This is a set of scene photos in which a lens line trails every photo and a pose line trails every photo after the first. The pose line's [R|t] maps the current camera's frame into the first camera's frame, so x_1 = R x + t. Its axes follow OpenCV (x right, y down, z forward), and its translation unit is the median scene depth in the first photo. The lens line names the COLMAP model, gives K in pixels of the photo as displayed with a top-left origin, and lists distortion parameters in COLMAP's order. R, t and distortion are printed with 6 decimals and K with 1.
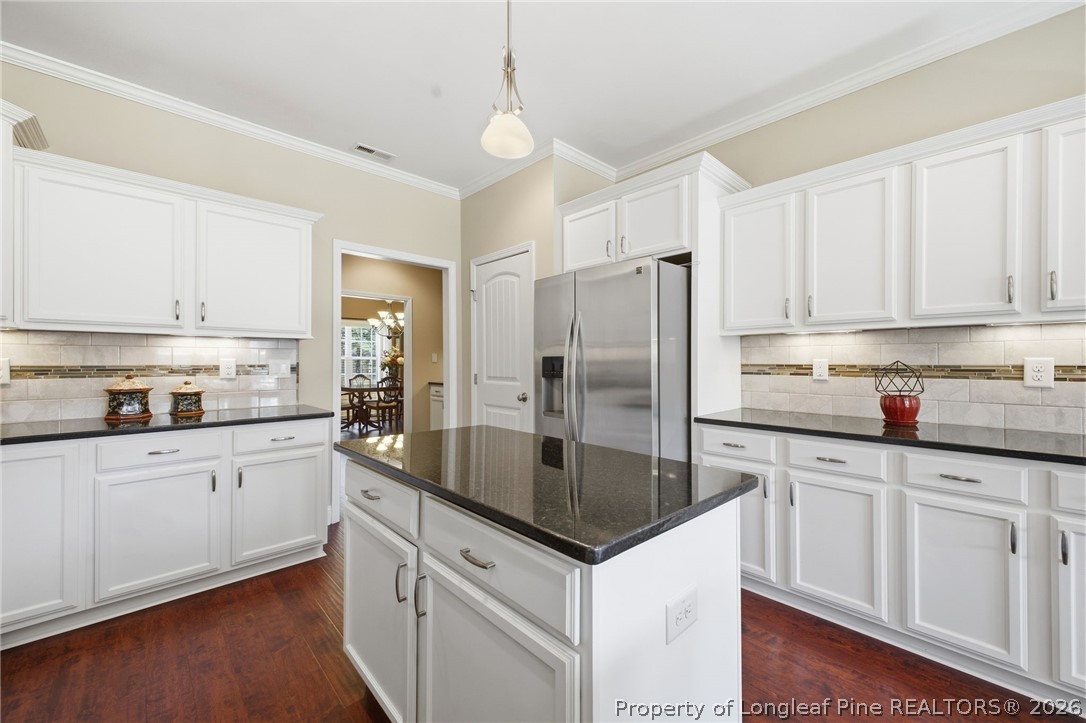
lens RADIAL K [[440.3, 0, 549.5], [0, 440.3, 353.6], [0, 0, 1]] dist [0.003645, 0.000065]
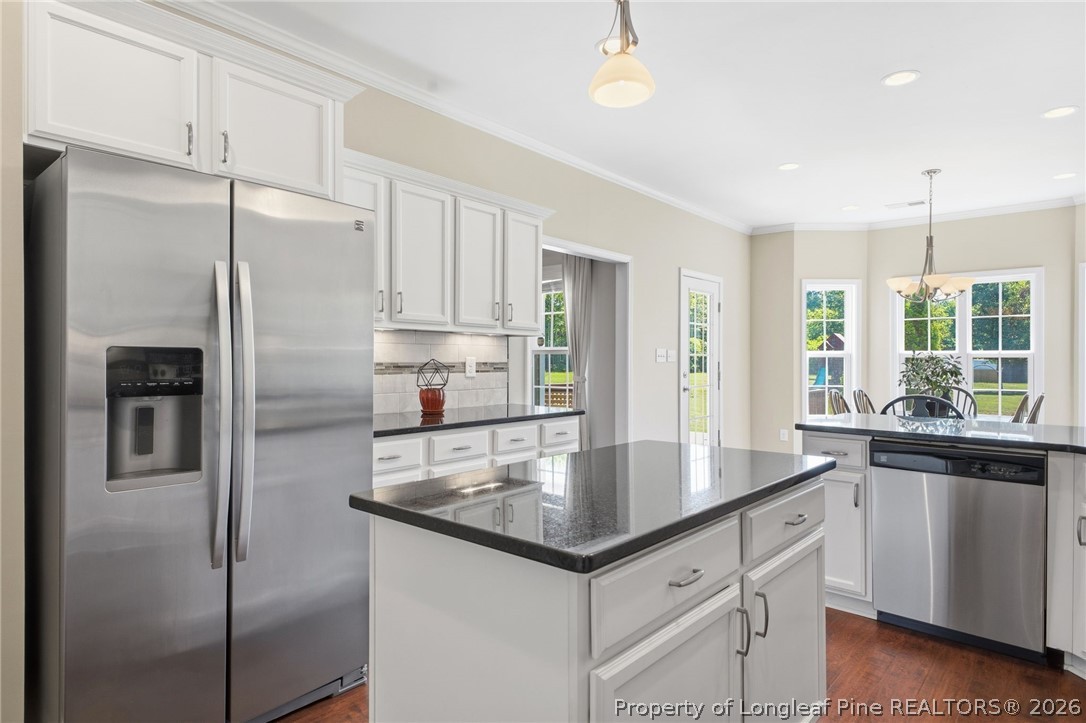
lens RADIAL K [[602.1, 0, 543.6], [0, 602.1, 363.1], [0, 0, 1]] dist [-0.003846, -0.000145]
pose [[-0.106687, -0.005077, 0.994280, -0.801329], [-0.024086, 0.999707, 0.002520, 0.016065], [-0.994001, -0.023679, -0.106778, 0.854852]]
